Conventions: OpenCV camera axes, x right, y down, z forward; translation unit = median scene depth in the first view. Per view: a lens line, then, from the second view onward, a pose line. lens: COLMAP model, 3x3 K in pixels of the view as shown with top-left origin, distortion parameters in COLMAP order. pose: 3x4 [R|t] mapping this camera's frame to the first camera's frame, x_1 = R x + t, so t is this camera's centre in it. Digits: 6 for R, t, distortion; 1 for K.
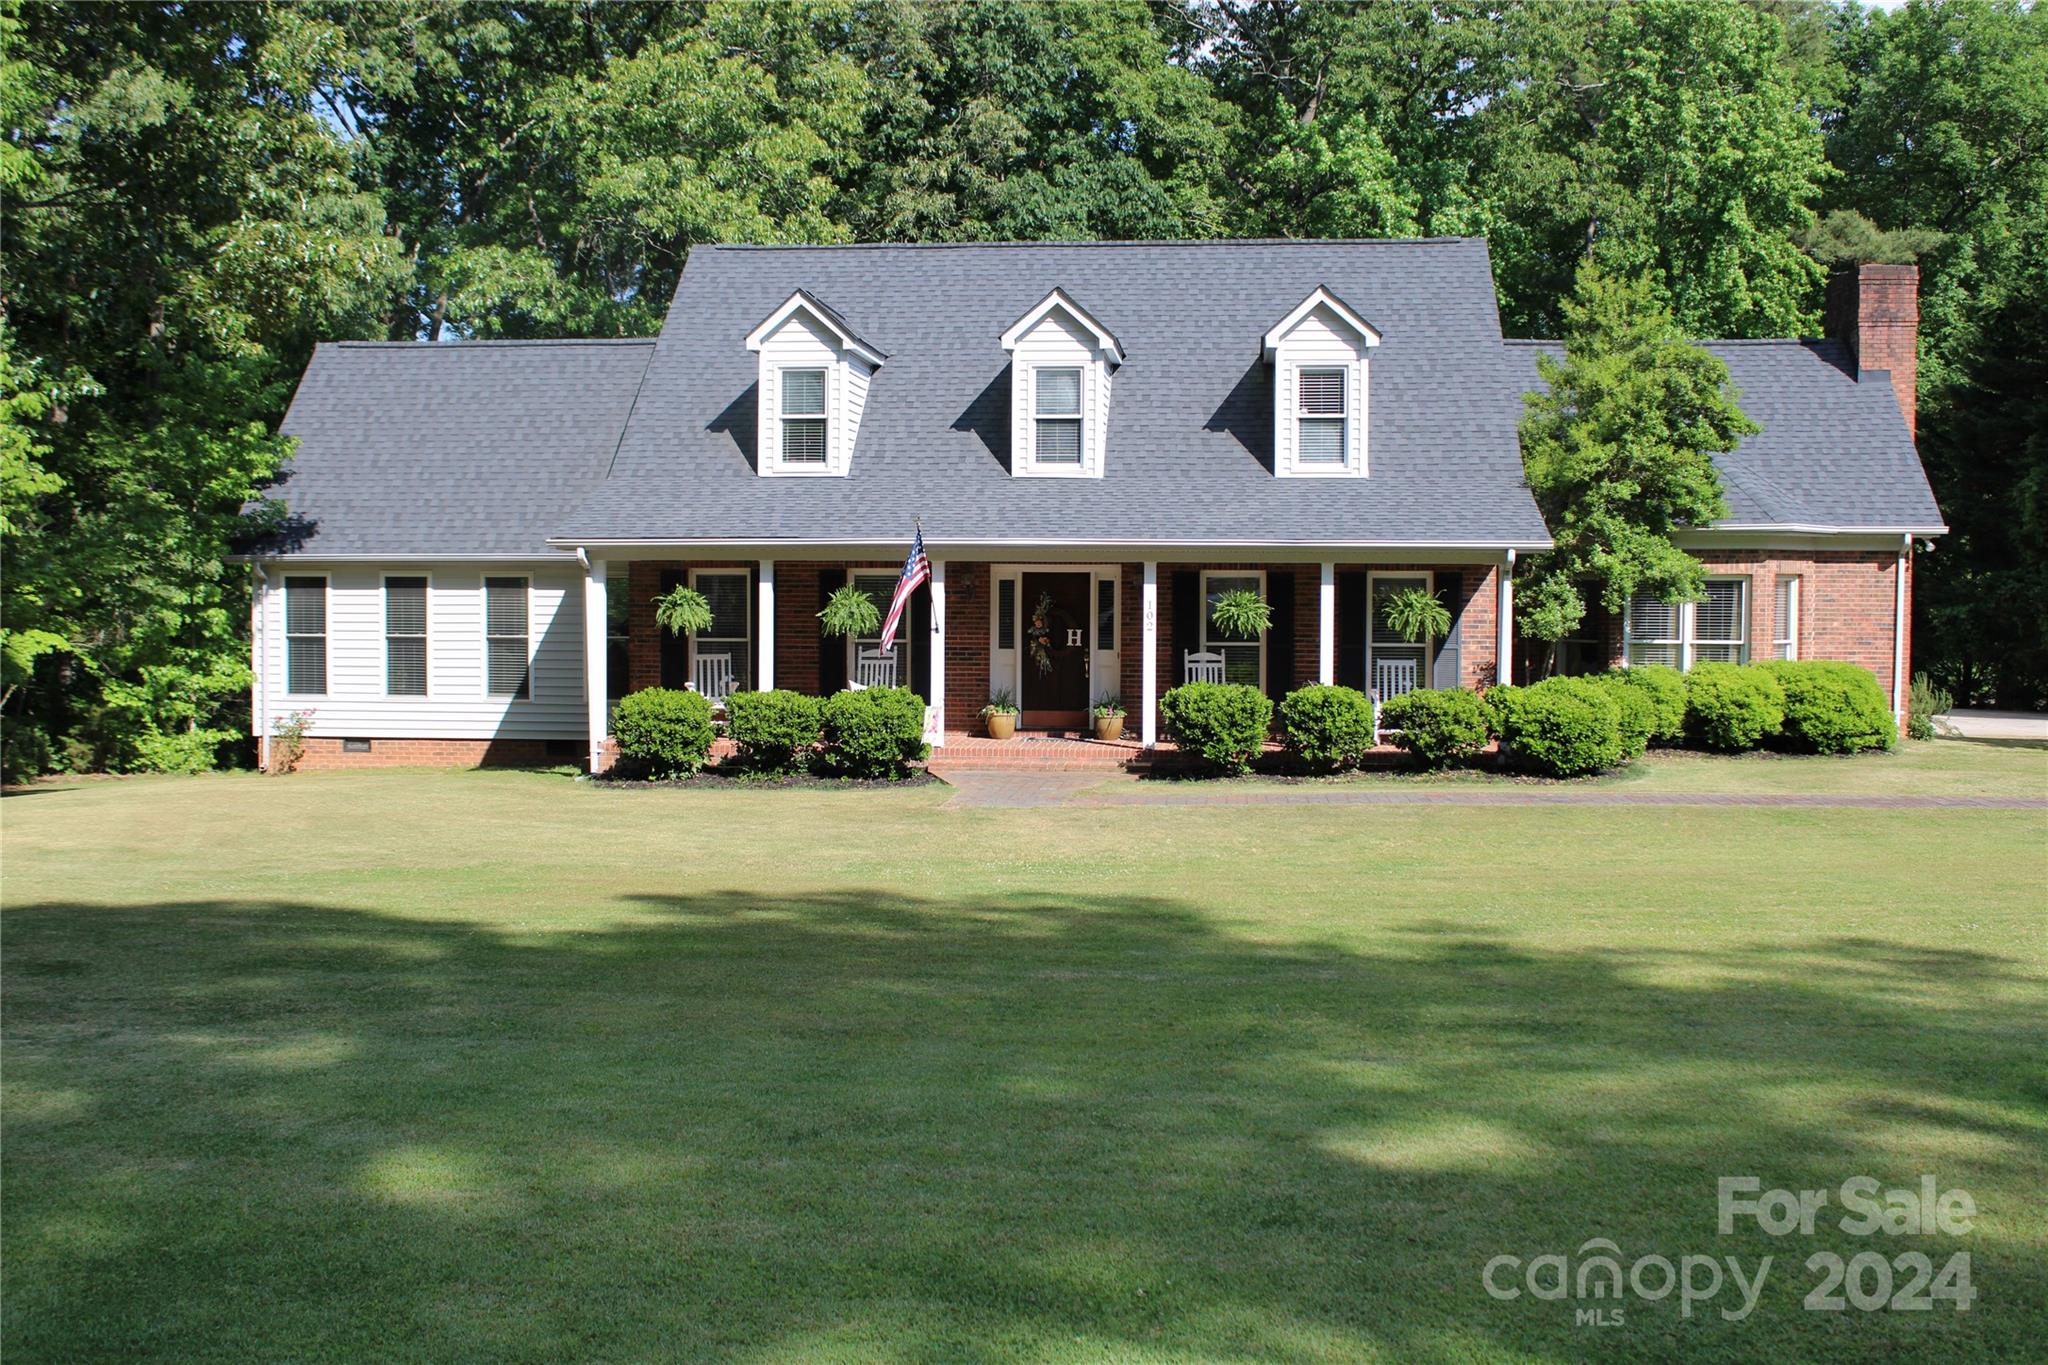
lens RADIAL K [[2315.6, 0, 1024.0], [0, 2315.6, 682.5], [0, 0, 1]] dist [-0.110280, 0.002202]
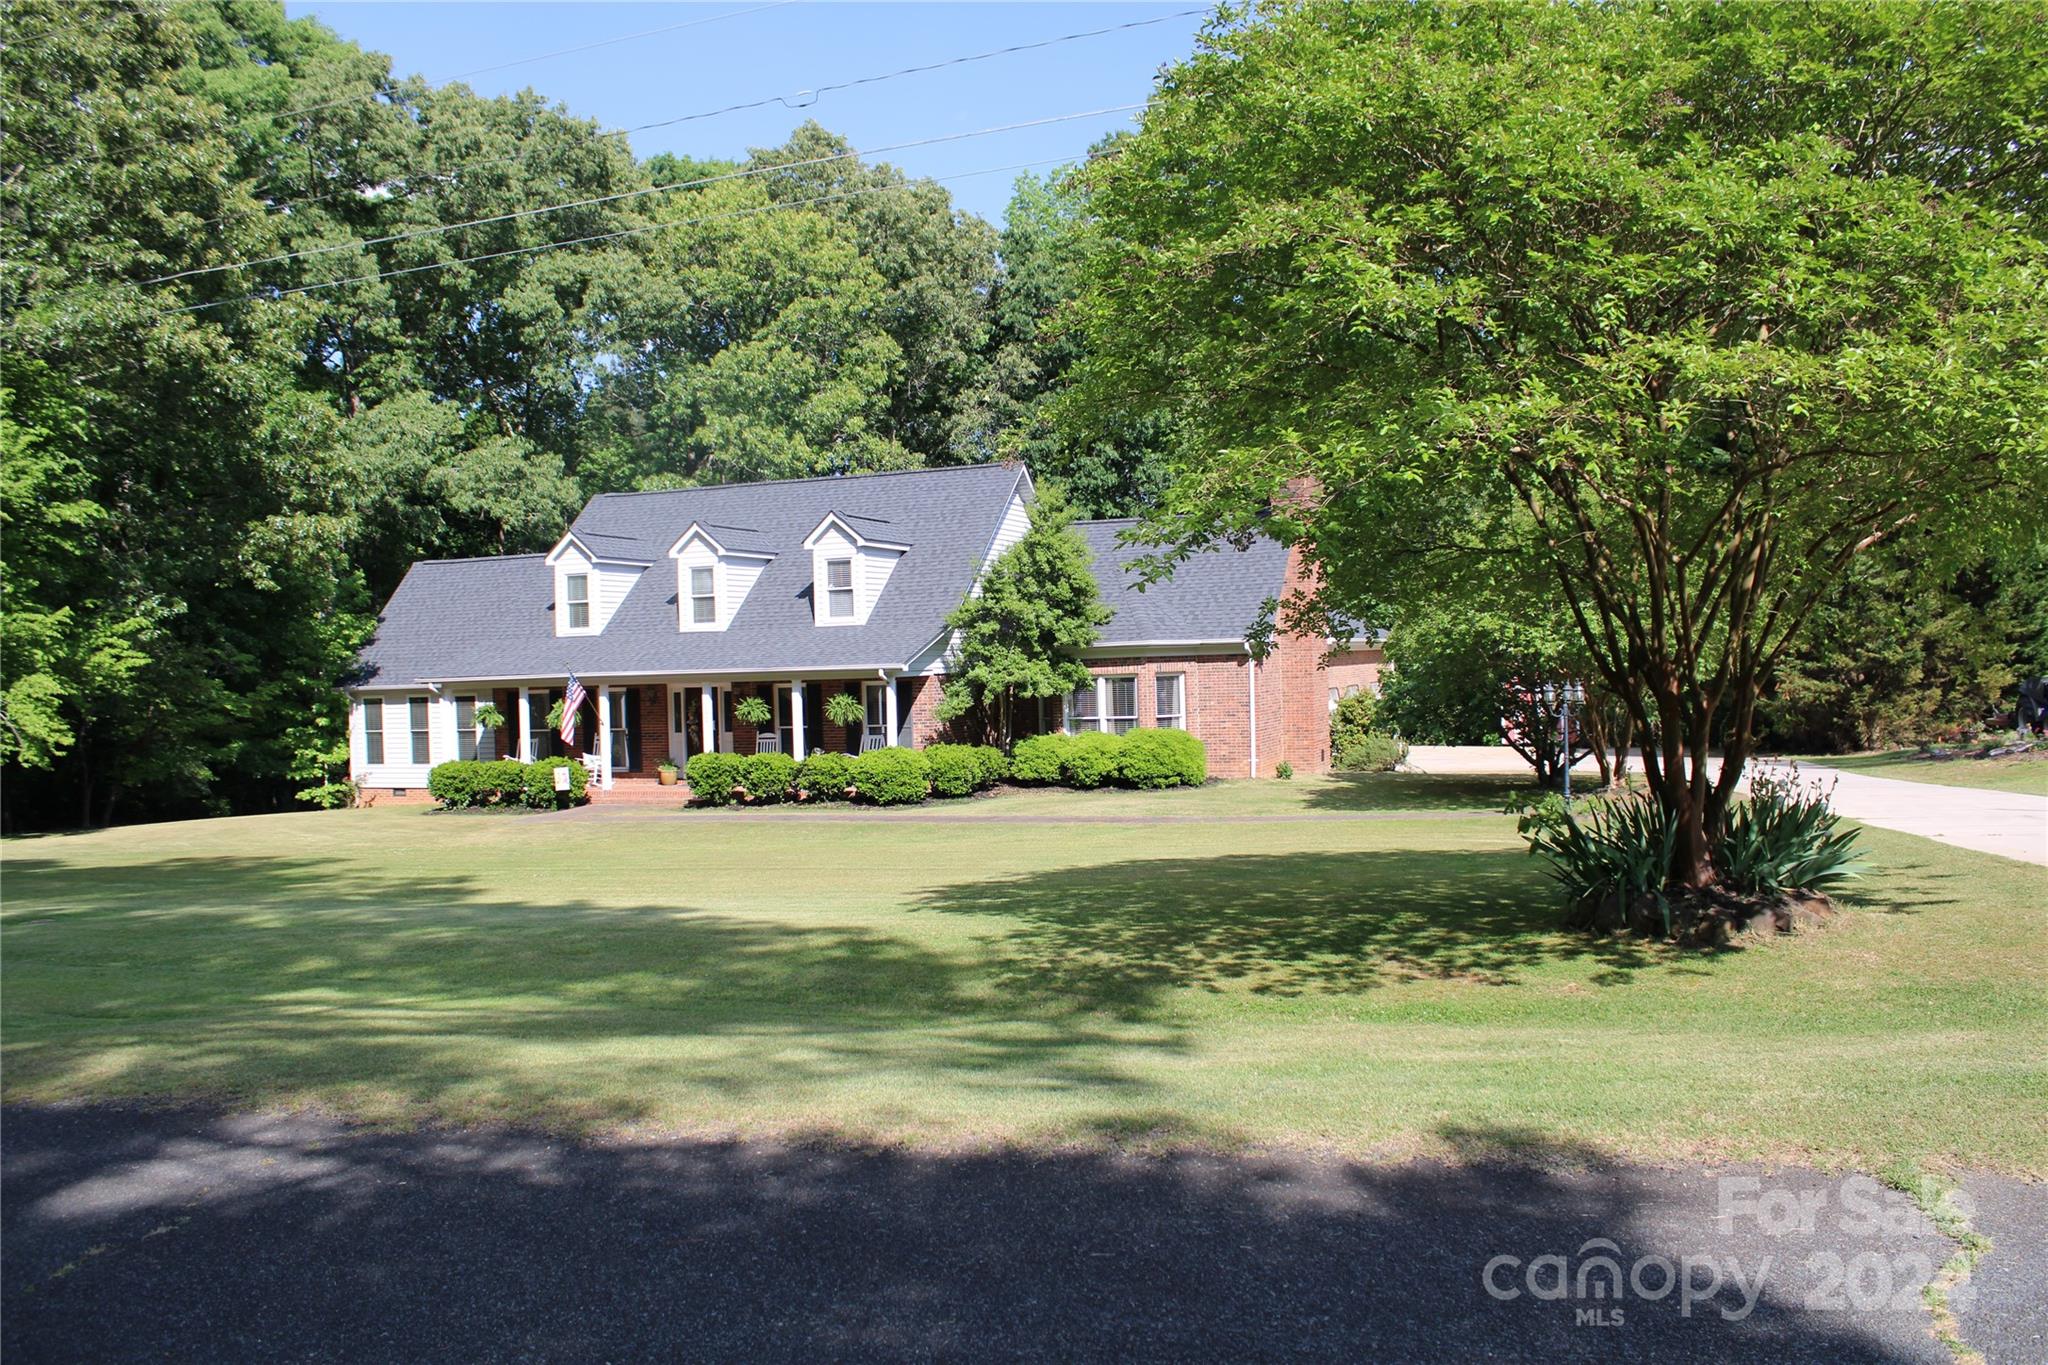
lens RADIAL K [[1818.0, 0, 1024.0], [0, 1818.0, 682.5], [0, 0, 1]] dist [-0.169753, -0.001395]
pose [[0.959785, -0.029434, -0.279189, 0.571845], [0.021276, 0.999255, -0.032207, -0.002937], [0.279929, 0.024972, 0.959696, -0.195291]]
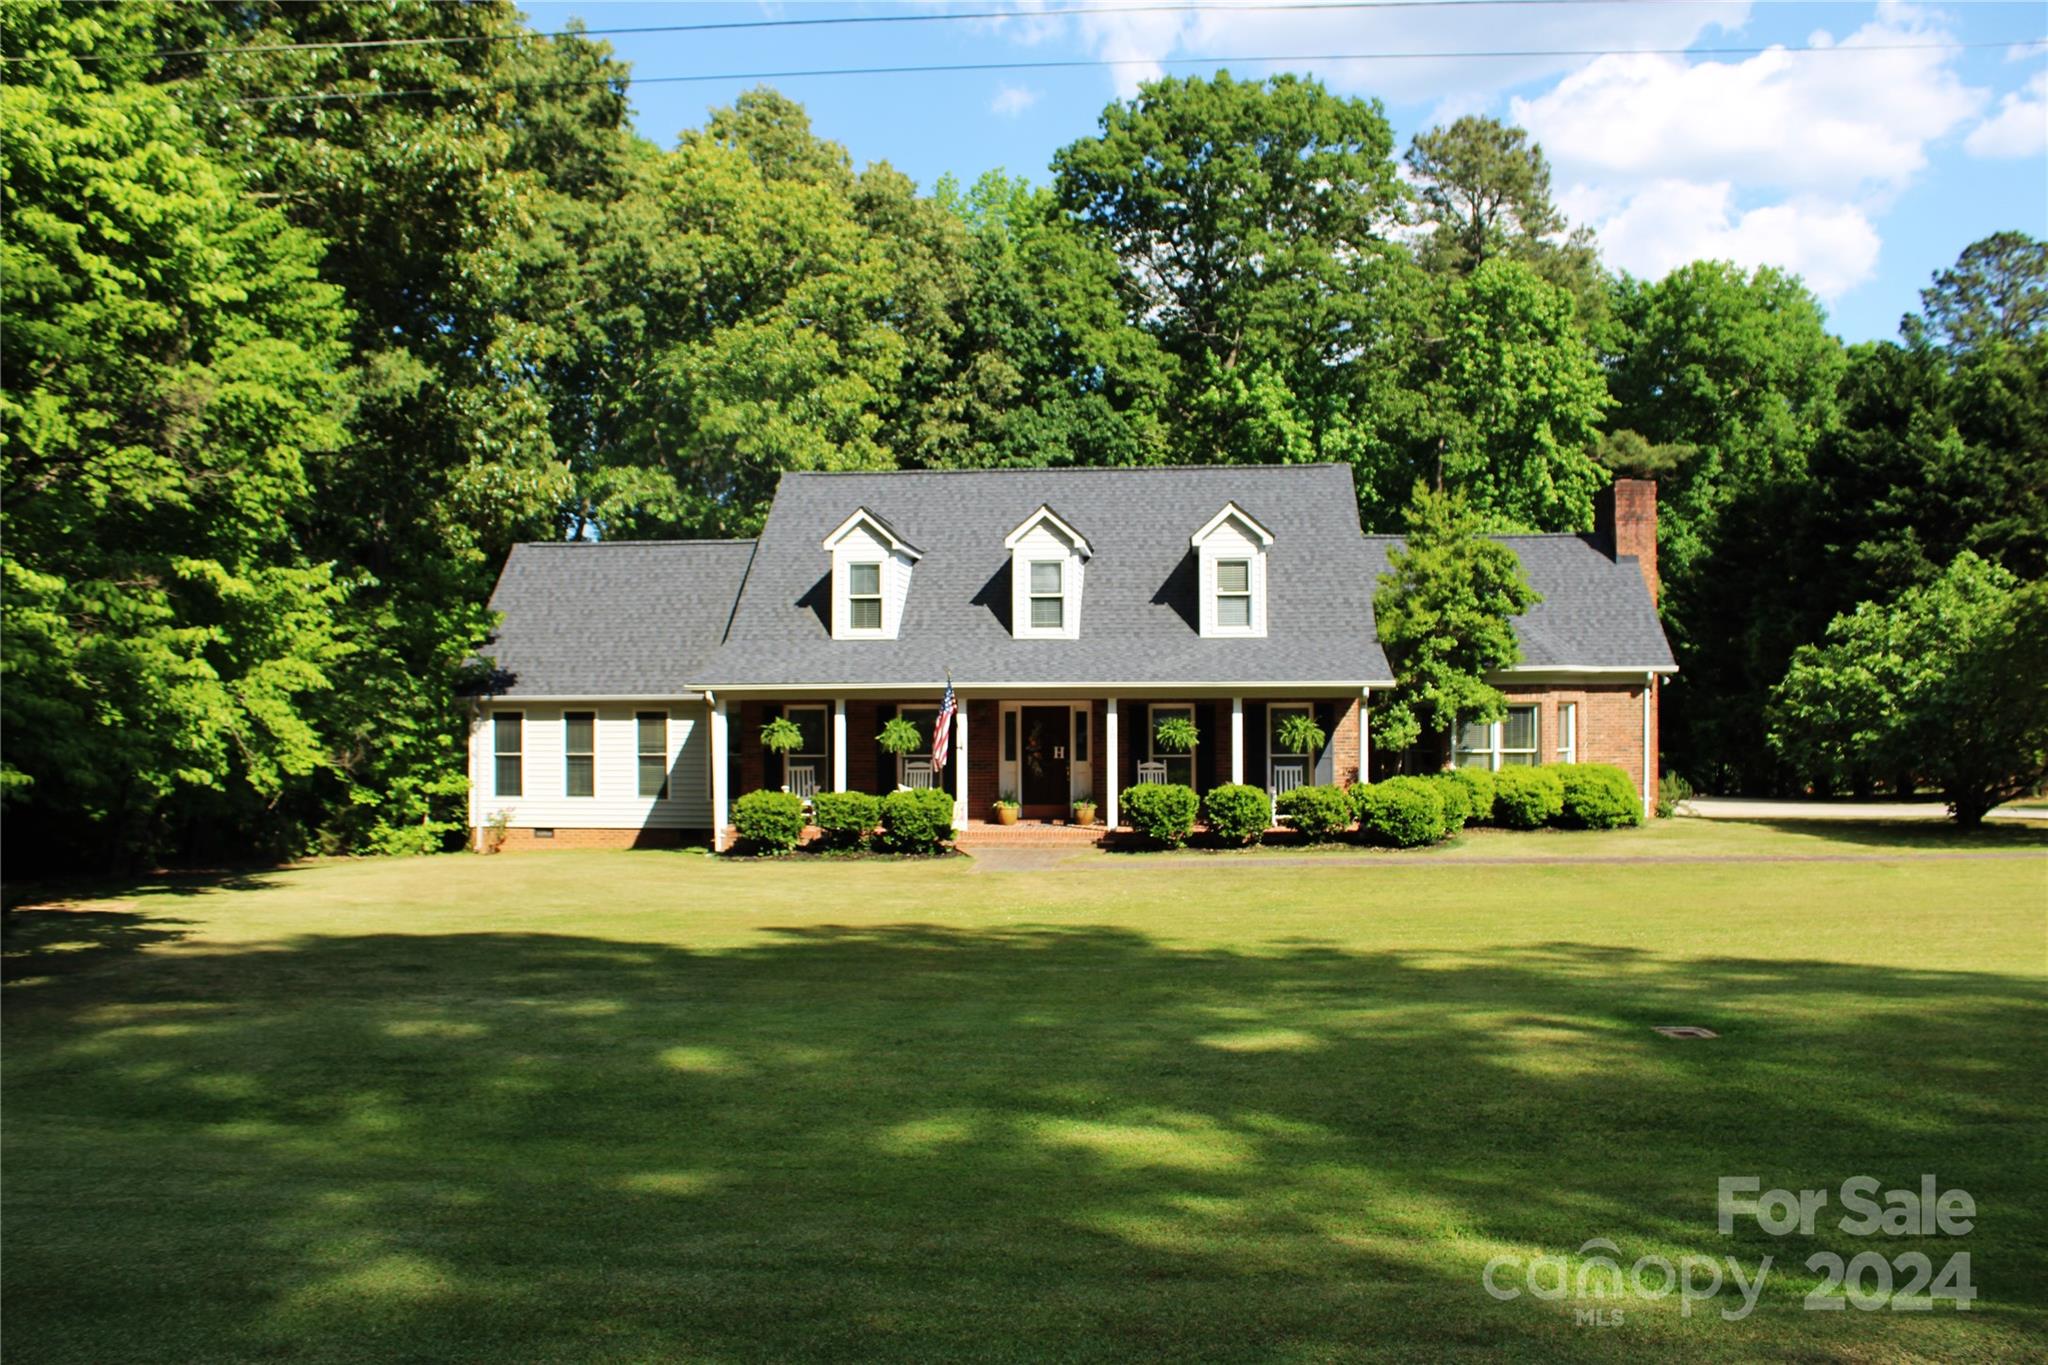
lens RADIAL K [[1818.0, 0, 1024.0], [0, 1818.0, 682.5], [0, 0, 1]] dist [-0.169753, -0.001395]
pose [[0.999963, -0.008413, 0.001715, -0.001057], [0.008497, 0.998332, -0.057114, 0.000948], [-0.001231, 0.057126, 0.998366, -0.095587]]
